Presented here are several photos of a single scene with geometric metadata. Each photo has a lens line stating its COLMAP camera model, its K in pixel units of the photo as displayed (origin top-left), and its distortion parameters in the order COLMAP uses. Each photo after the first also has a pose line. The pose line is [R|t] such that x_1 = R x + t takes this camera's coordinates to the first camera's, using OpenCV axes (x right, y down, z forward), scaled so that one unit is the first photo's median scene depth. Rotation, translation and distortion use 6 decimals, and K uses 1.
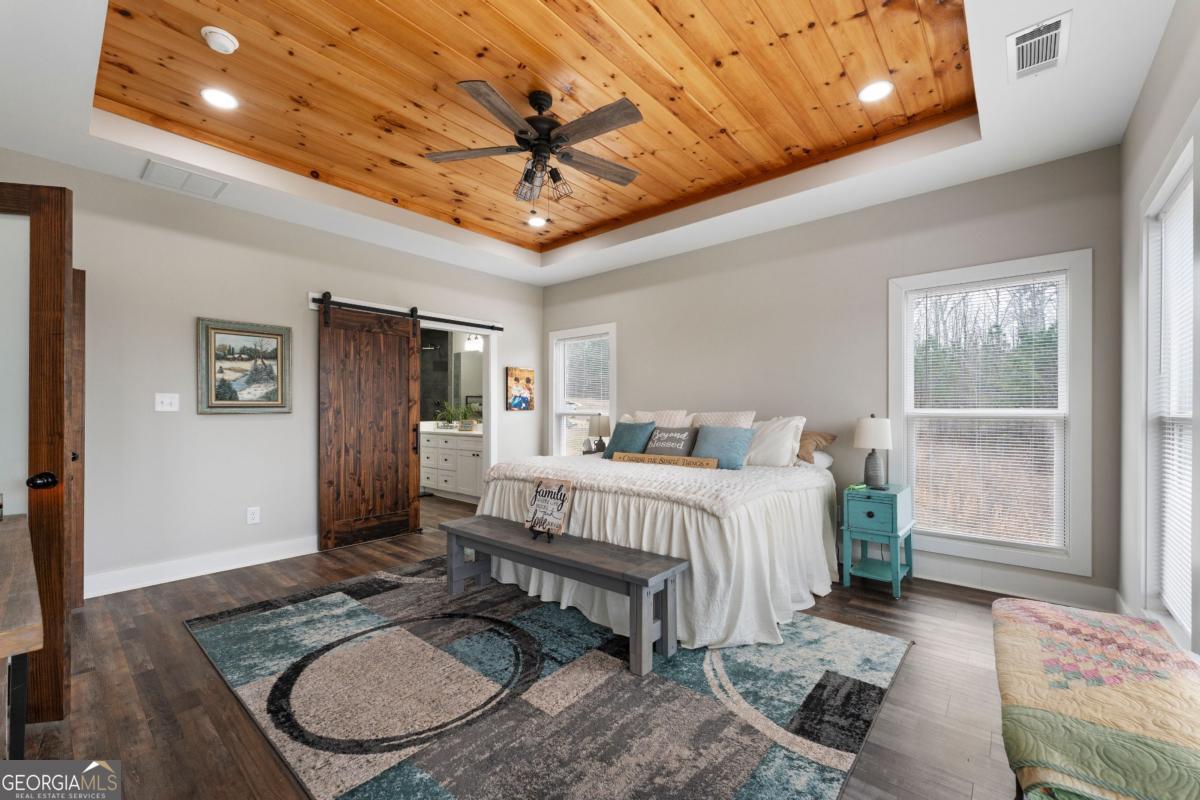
lens RADIAL K [[482.2, 0, 595.4], [0, 482.2, 411.3], [0, 0, 1]] dist [-0.002360, 0.001001]
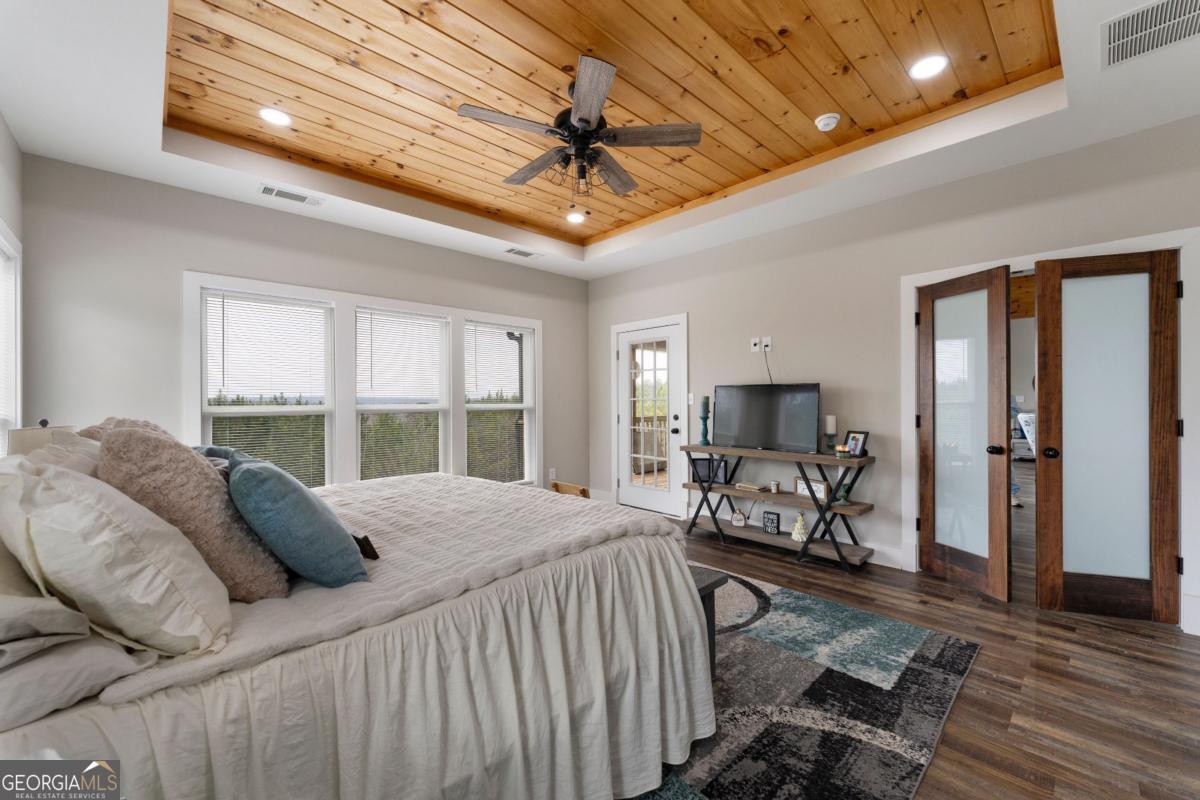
lens RADIAL K [[482.2, 0, 600.6], [0, 482.2, 398.5], [0, 0, 1]] dist [-0.002360, 0.001001]
pose [[-0.995797, 0.004877, 0.091453, -0.226038], [0.004592, 0.999984, -0.003331, -0.017222], [-0.091468, -0.002897, -0.995804, 1.838463]]
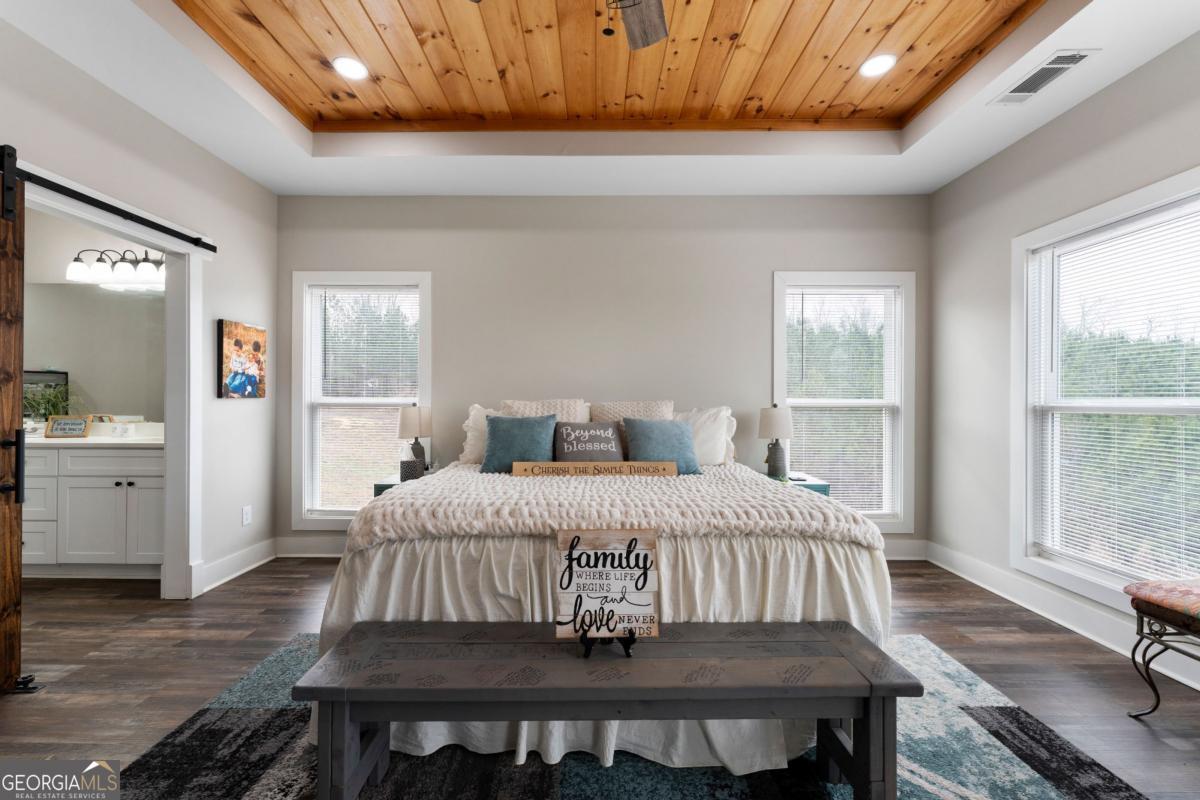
lens RADIAL K [[482.2, 0, 589.0], [0, 482.2, 400.3], [0, 0, 1]] dist [-0.002360, 0.001001]
pose [[0.759681, 0.002523, 0.650291, -0.429013], [-0.002663, 0.999996, -0.000769, 0.000435], [-0.650291, -0.001148, 0.759685, 0.591897]]
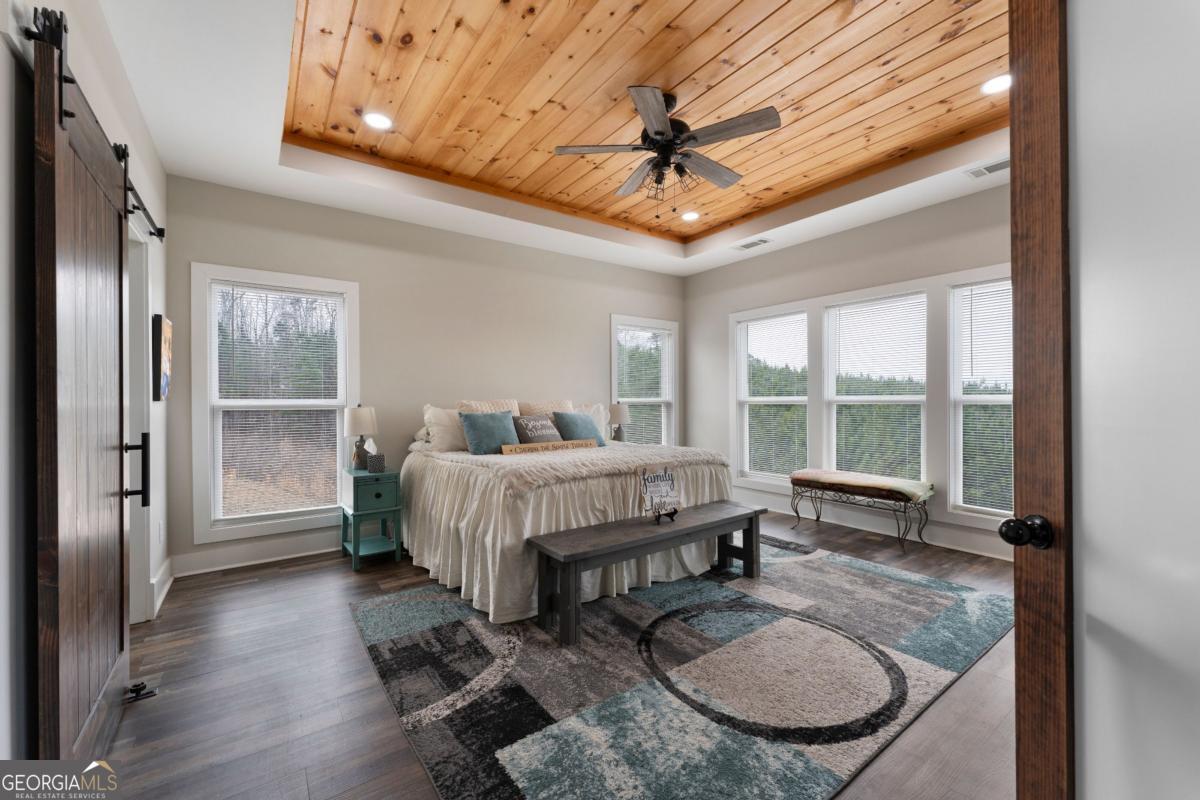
lens RADIAL K [[482.2, 0, 597.2], [0, 482.2, 399.6], [0, 0, 1]] dist [-0.002360, 0.001001]
pose [[0.233580, -0.001181, 0.972337, -1.095937], [0.007234, 0.999974, -0.000523, 0.000946], [-0.972311, 0.007156, 0.233583, 0.845683]]
